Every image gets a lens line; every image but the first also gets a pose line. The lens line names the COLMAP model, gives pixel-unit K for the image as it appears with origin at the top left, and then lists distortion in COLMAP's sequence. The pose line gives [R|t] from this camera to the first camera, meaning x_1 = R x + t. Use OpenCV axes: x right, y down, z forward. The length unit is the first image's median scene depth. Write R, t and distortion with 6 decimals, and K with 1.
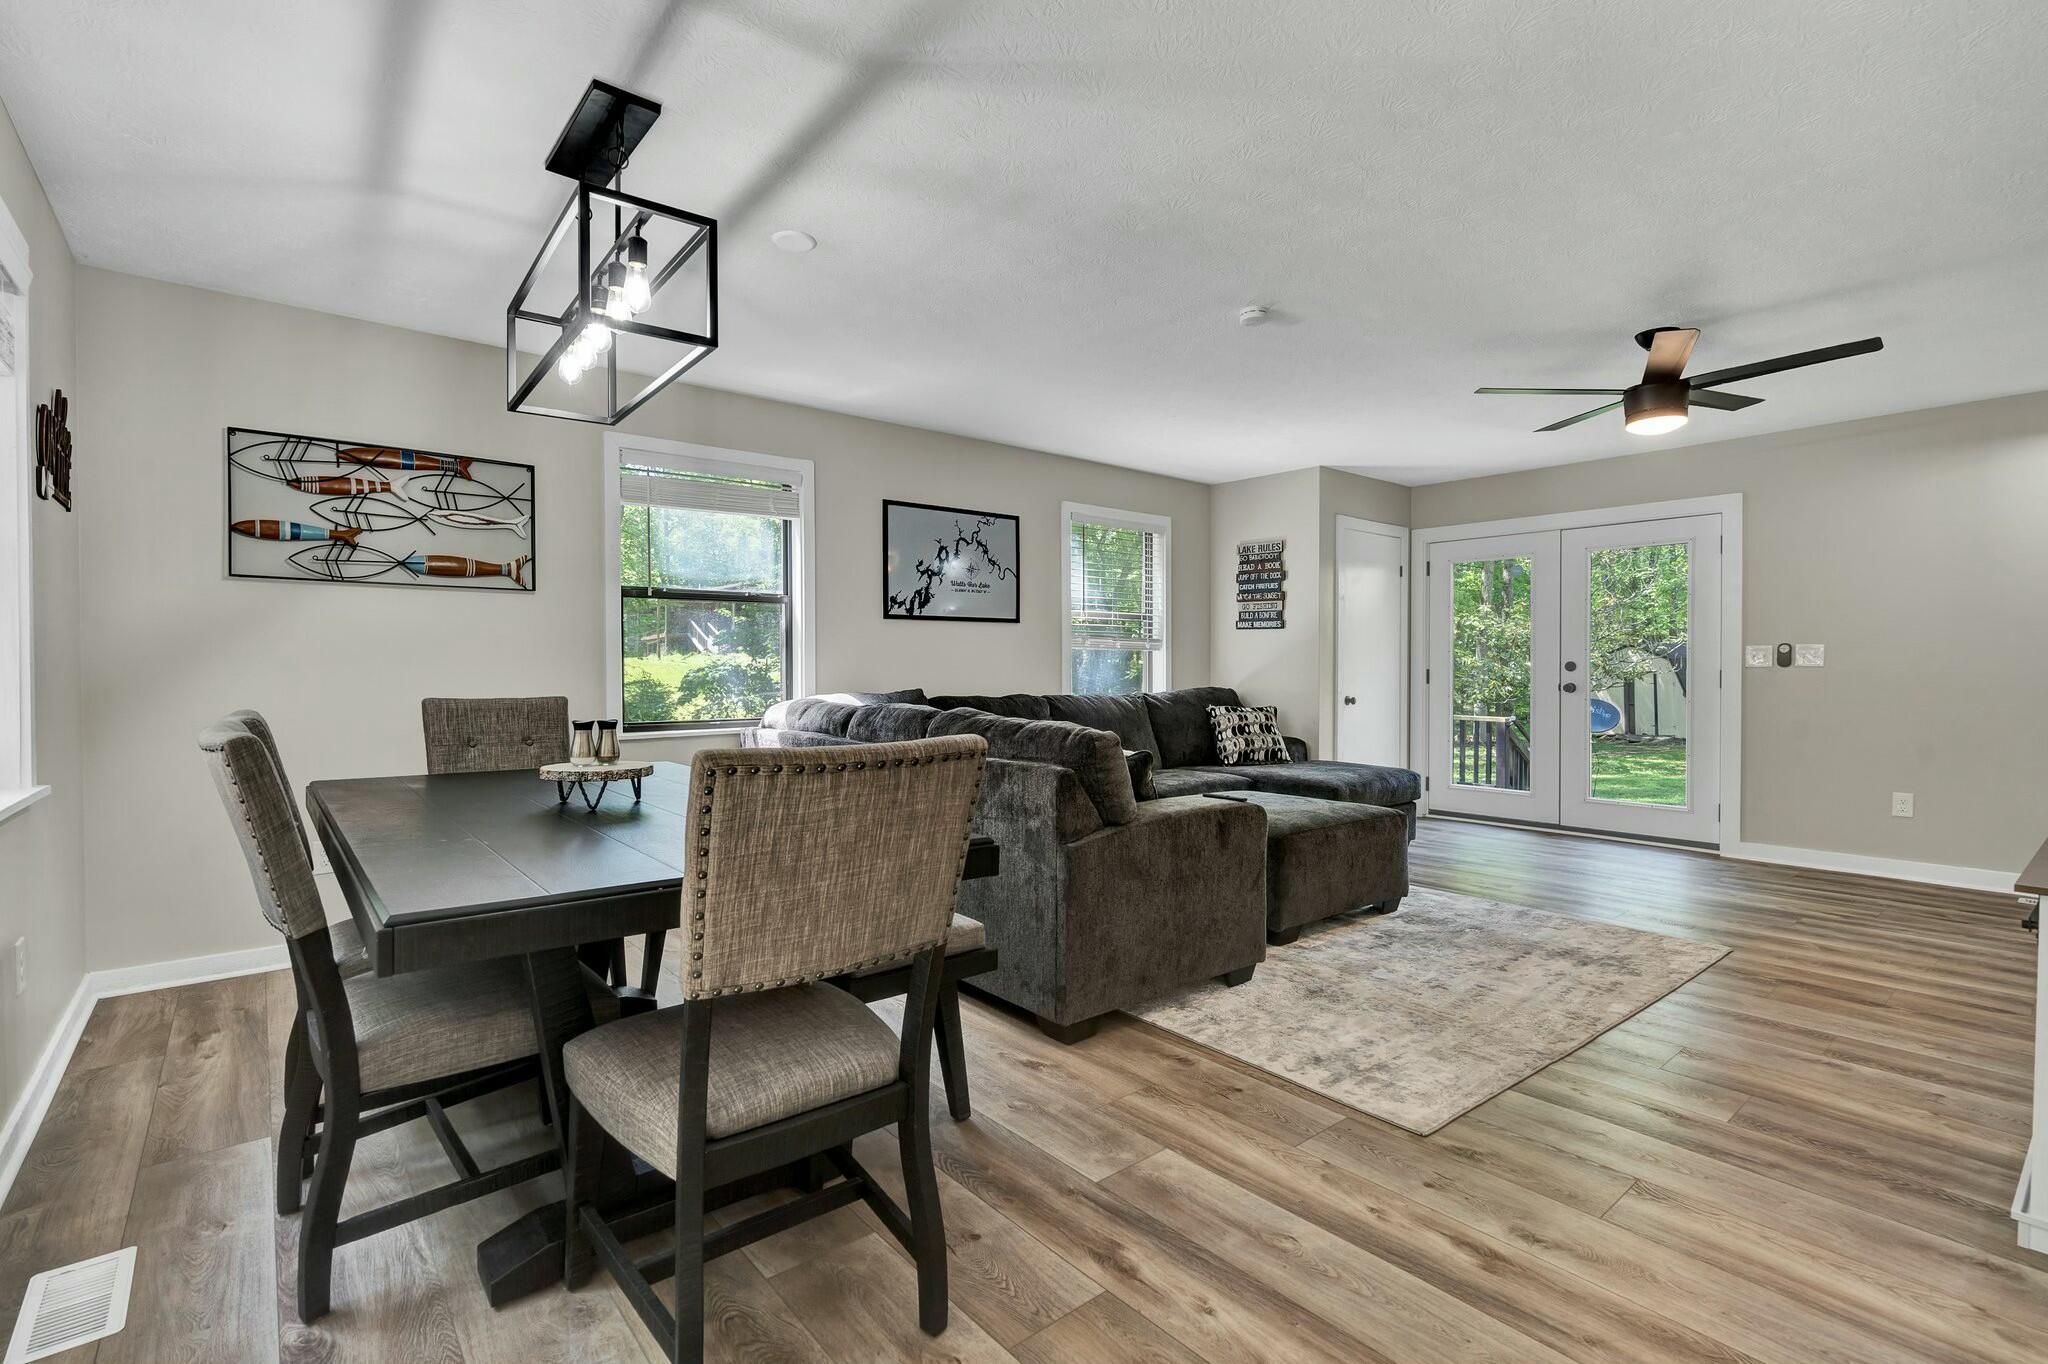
lens RADIAL K [[928.0, 0, 1030.9], [0, 928.0, 678.8], [0, 0, 1]] dist [-0.006681, 0.001946]
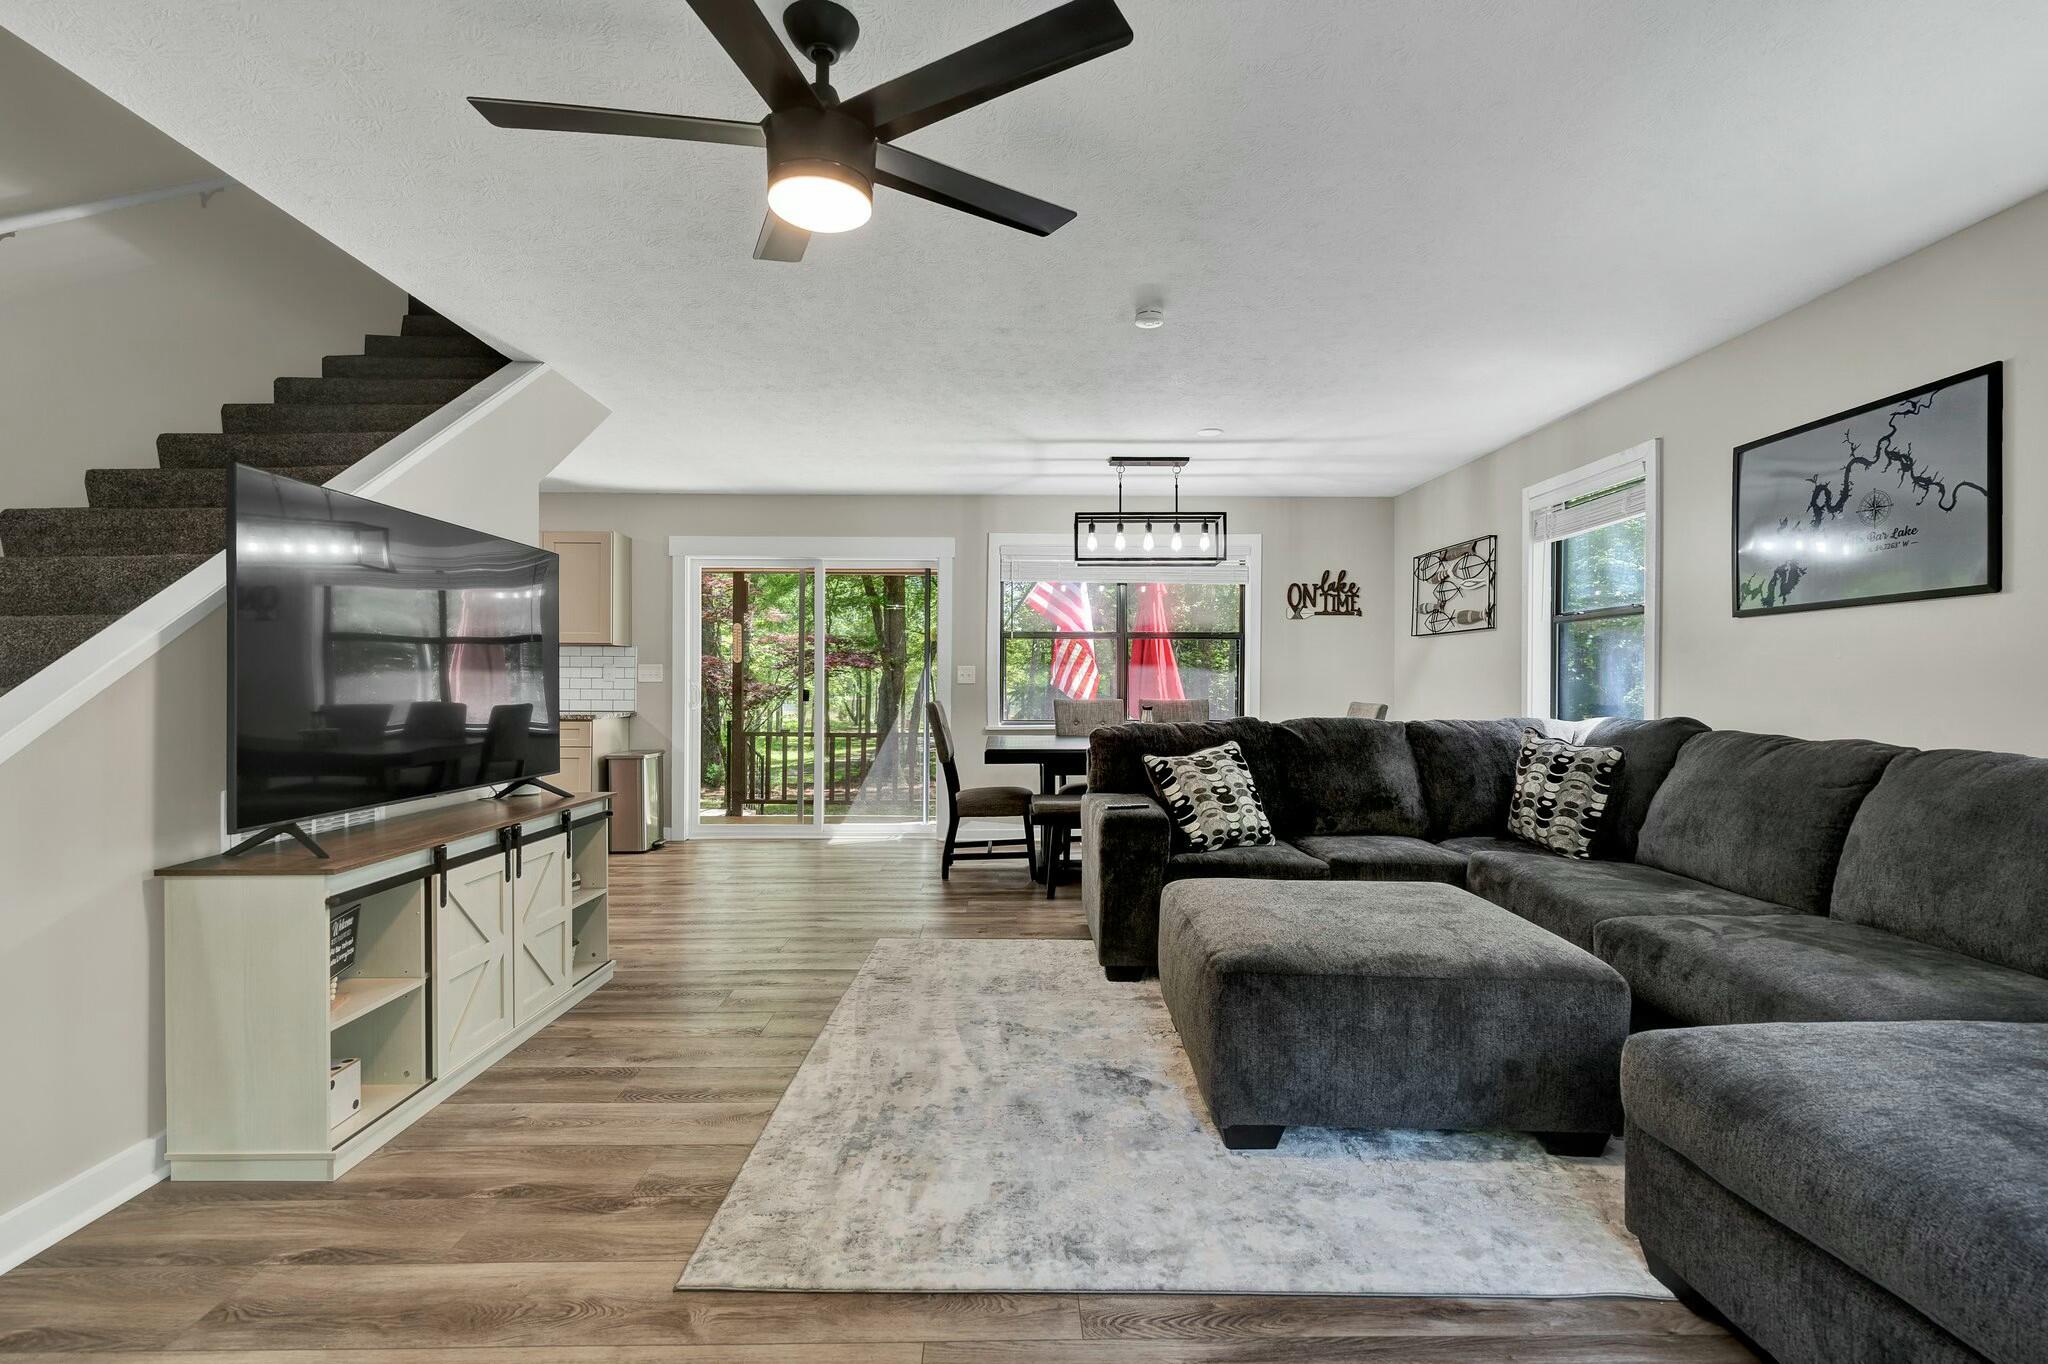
lens RADIAL K [[928.0, 0, 1021.3], [0, 928.0, 686.0], [0, 0, 1]] dist [-0.006681, 0.001946]
pose [[-0.625430, 0.001682, -0.780278, 0.721055], [-0.012419, 0.999850, 0.012110, -0.014935], [0.780181, 0.017264, -0.625315, 1.013042]]
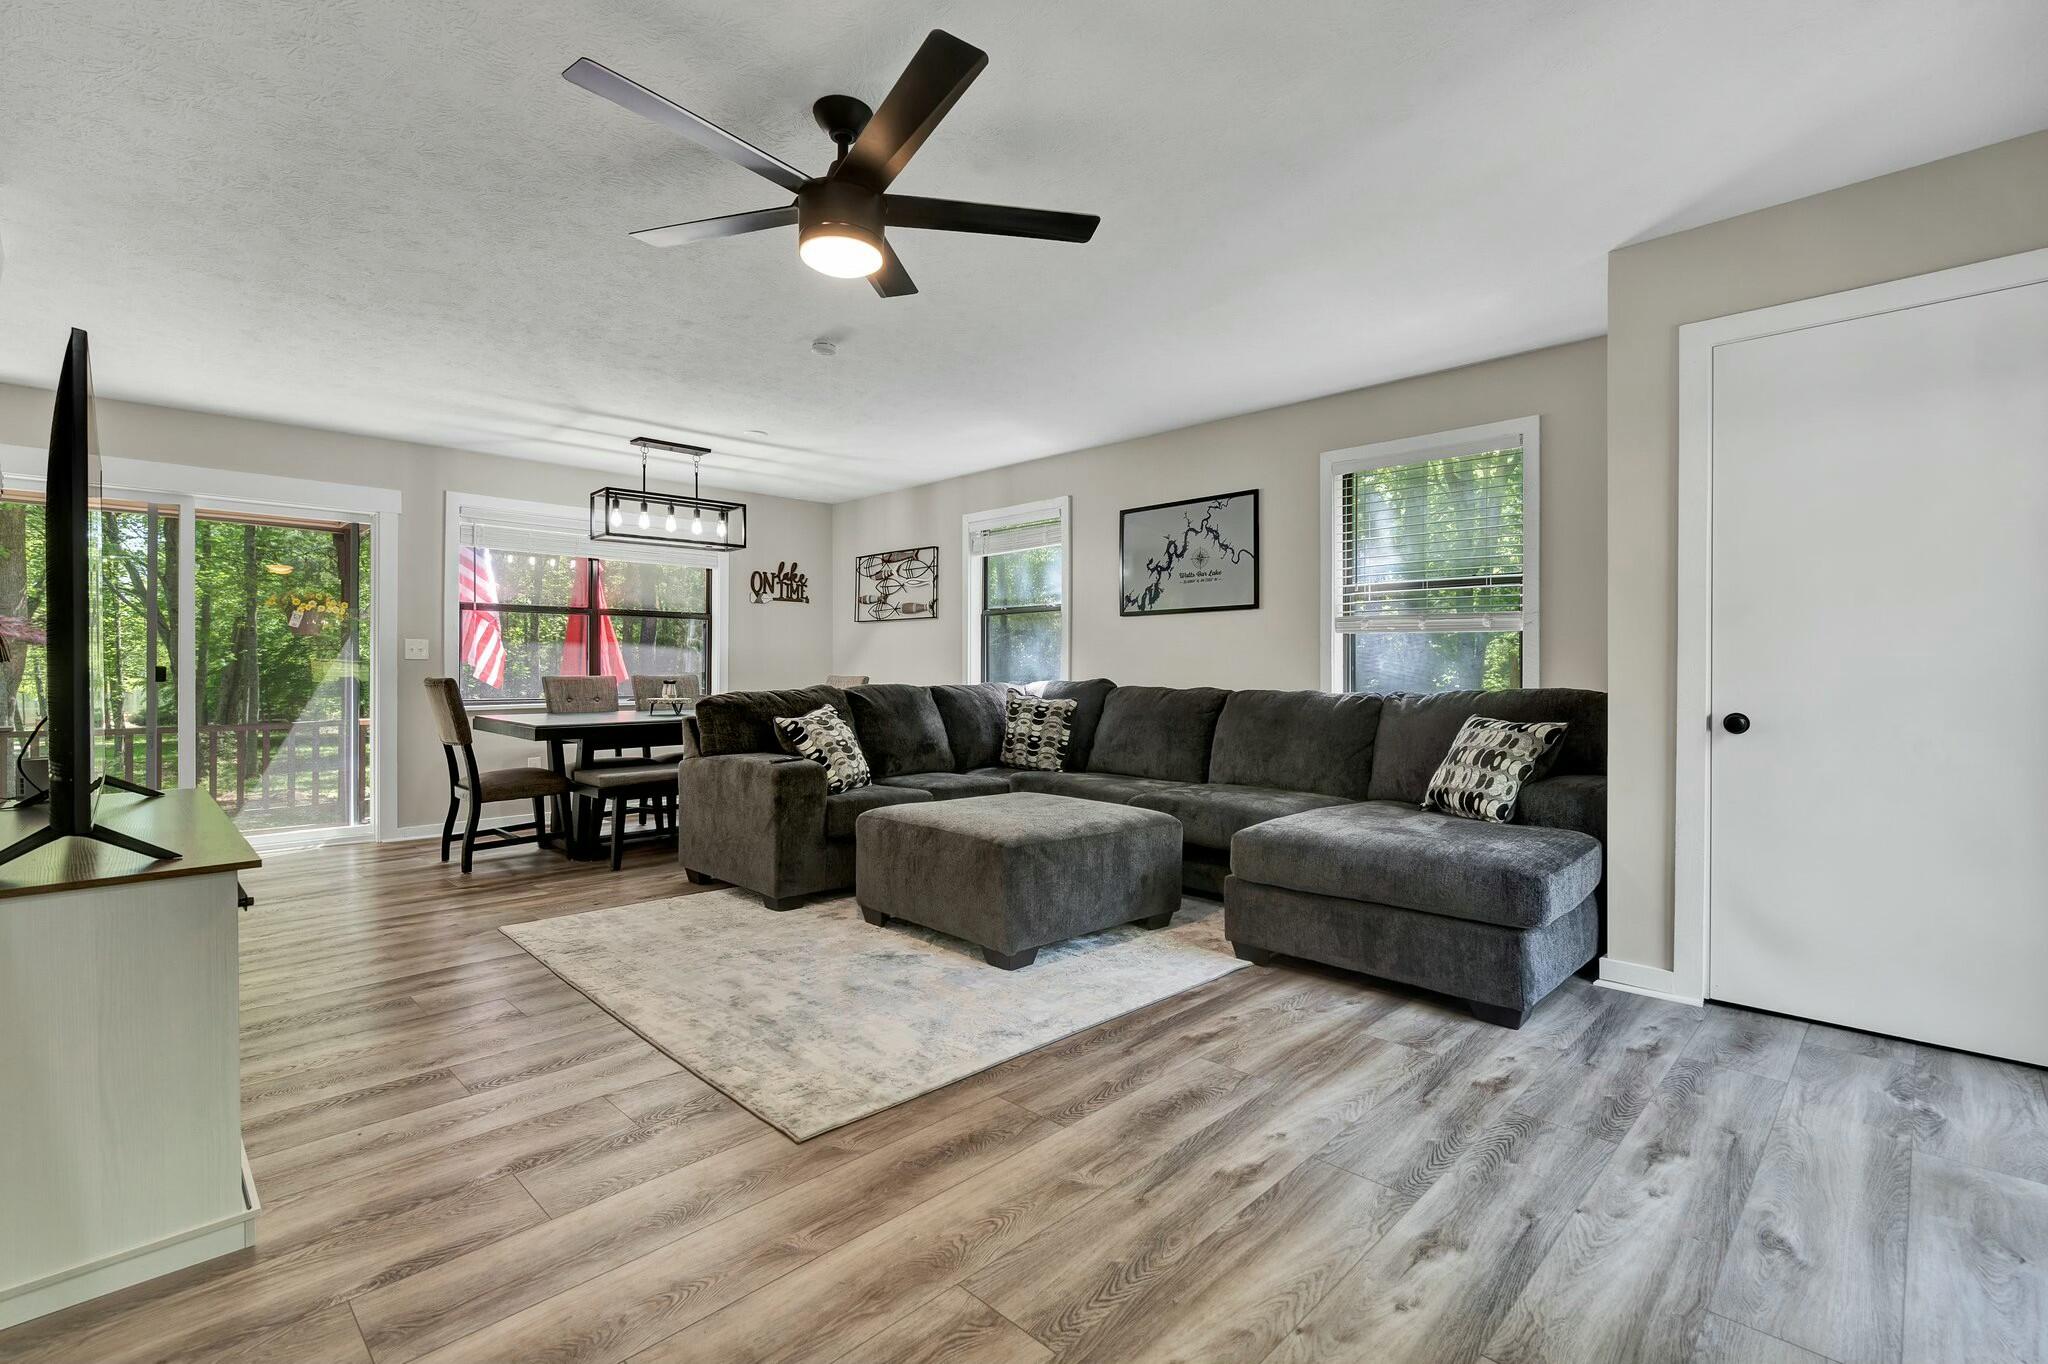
lens RADIAL K [[928.0, 0, 1007.5], [0, 928.0, 671.5], [0, 0, 1]] dist [-0.006681, 0.001946]
pose [[0.086197, 0.002900, -0.996274, 0.946839], [-0.013474, 0.999908, 0.001745, 0.001704], [0.996187, 0.013274, 0.086228, 0.763770]]
